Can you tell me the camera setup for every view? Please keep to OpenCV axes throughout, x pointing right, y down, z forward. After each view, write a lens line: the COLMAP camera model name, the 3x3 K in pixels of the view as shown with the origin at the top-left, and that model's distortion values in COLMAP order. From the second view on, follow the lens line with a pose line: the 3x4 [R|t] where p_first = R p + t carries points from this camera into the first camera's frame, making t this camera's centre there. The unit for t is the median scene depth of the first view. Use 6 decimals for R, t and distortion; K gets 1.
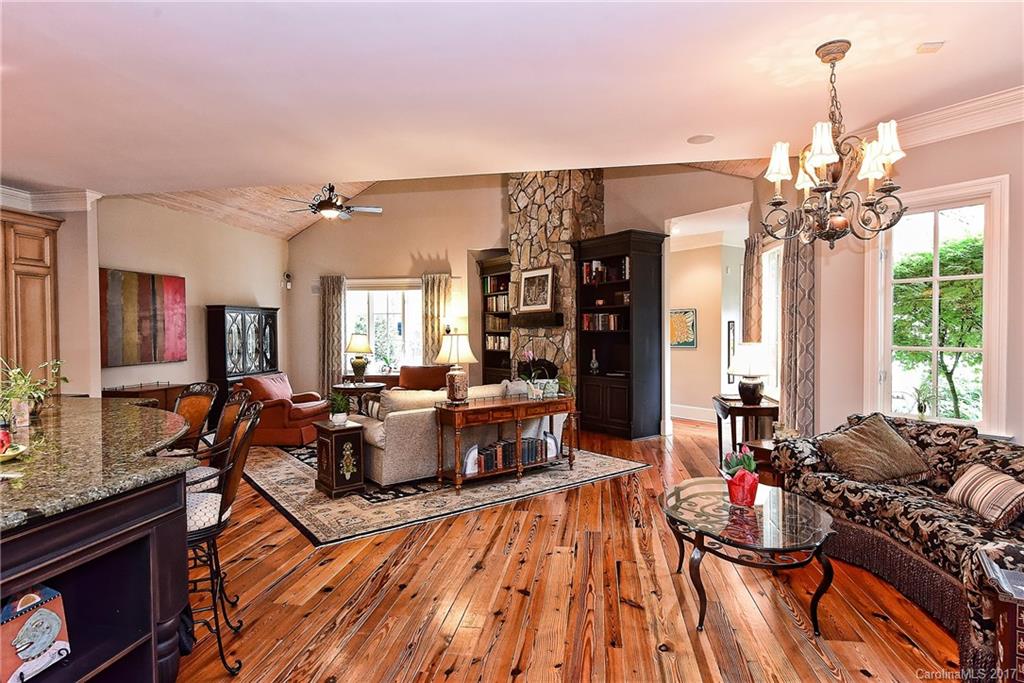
lens RADIAL K [[547.7, 0, 510.2], [0, 547.7, 338.0], [0, 0, 1]] dist [0.002639, 0.000060]
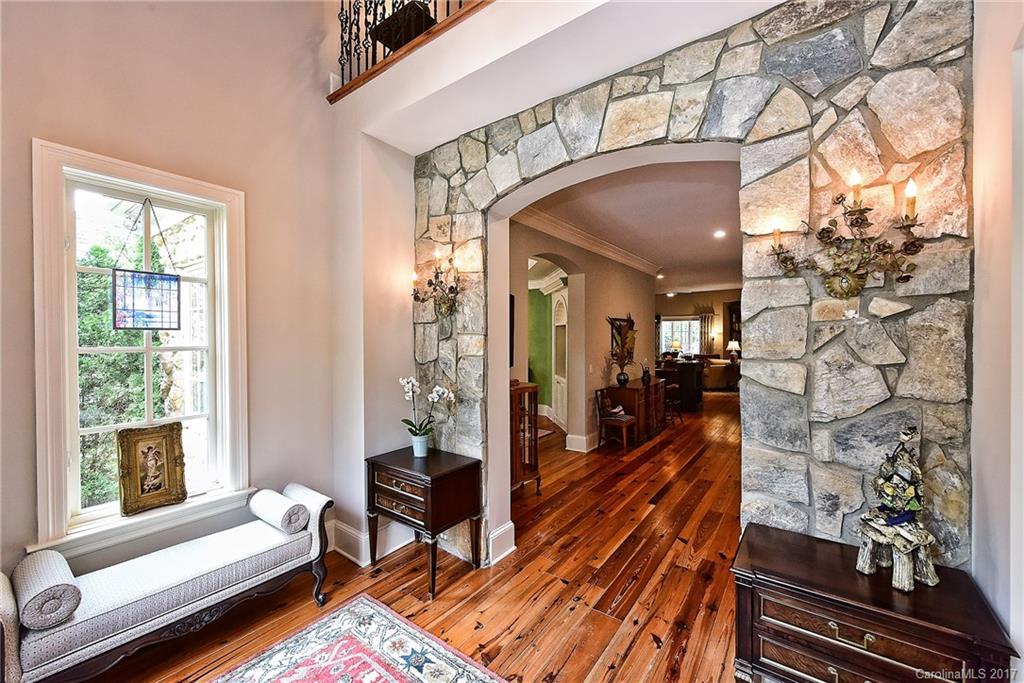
lens RADIAL K [[405.6, 0, 512.5], [0, 405.6, 341.7], [0, 0, 1]] dist [0.002407, -0.001226]
pose [[0.889754, 0.005248, -0.456411, -0.094208], [-0.006927, 0.999974, -0.002004, 0.006929], [0.456388, 0.004945, 0.889767, -0.906606]]
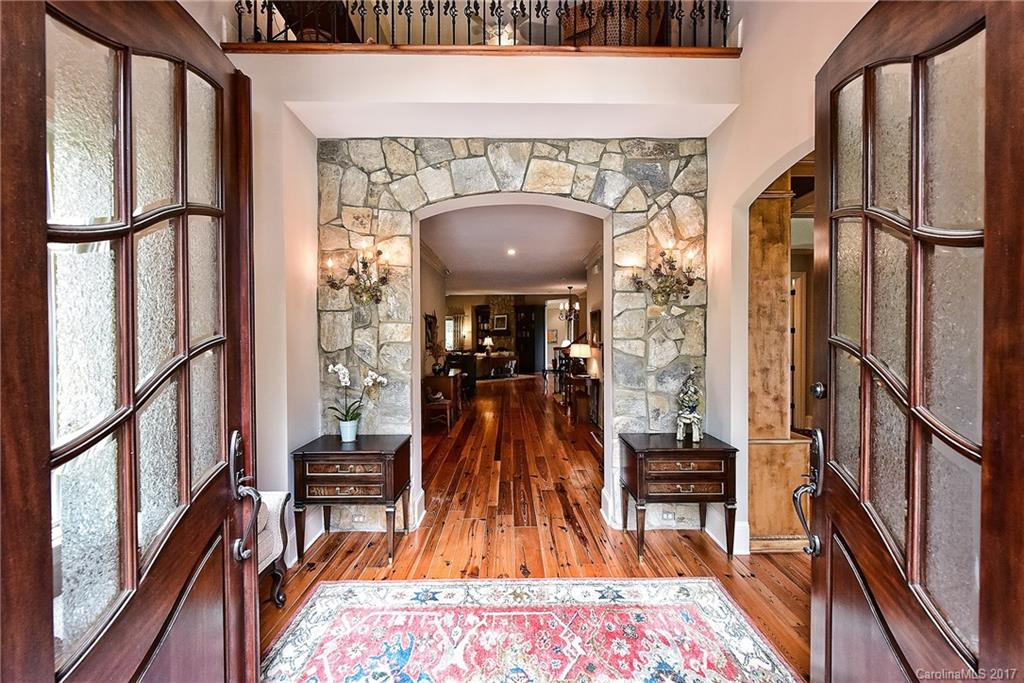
lens RADIAL K [[405.6, 0, 514.6], [0, 405.6, 342.5], [0, 0, 1]] dist [0.002407, -0.001226]
pose [[0.985049, -0.000411, 0.172275, -0.227535], [0.000774, 0.999998, -0.002038, 0.018403], [-0.172273, 0.002141, 0.985047, -0.997342]]
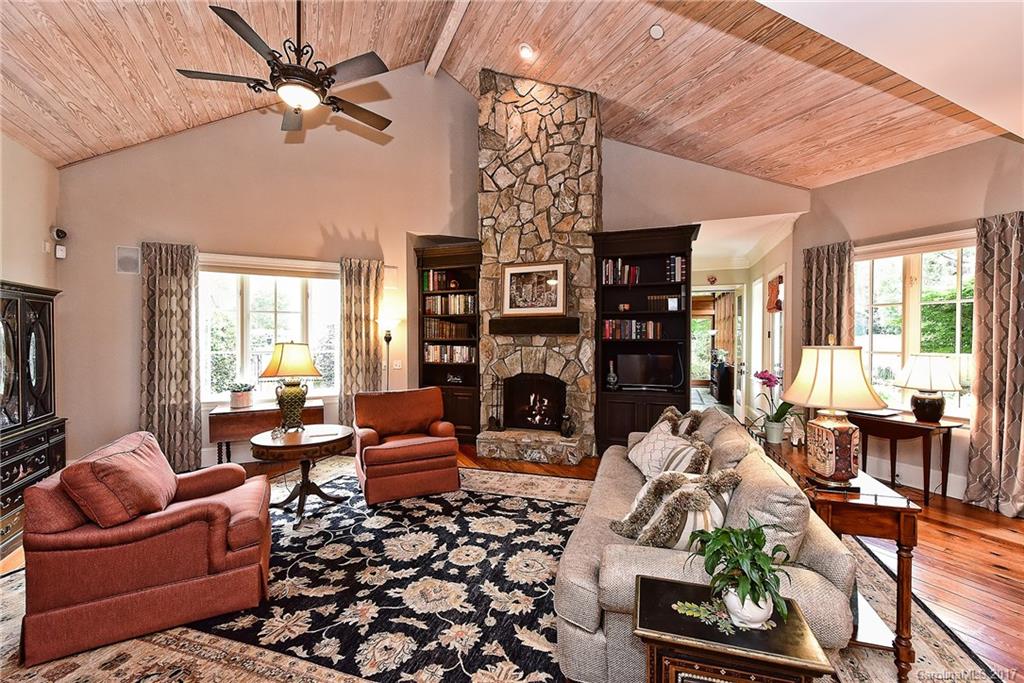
lens RADIAL K [[420.3, 0, 508.6], [0, 420.3, 342.5], [0, 0, 1]] dist [-0.000140, 0.000005]
pose [[0.824005, -0.000380, 0.566583, -0.324254], [0.002132, 0.999995, -0.002430, -0.006504], [-0.566579, 0.003210, 0.824001, 0.487769]]
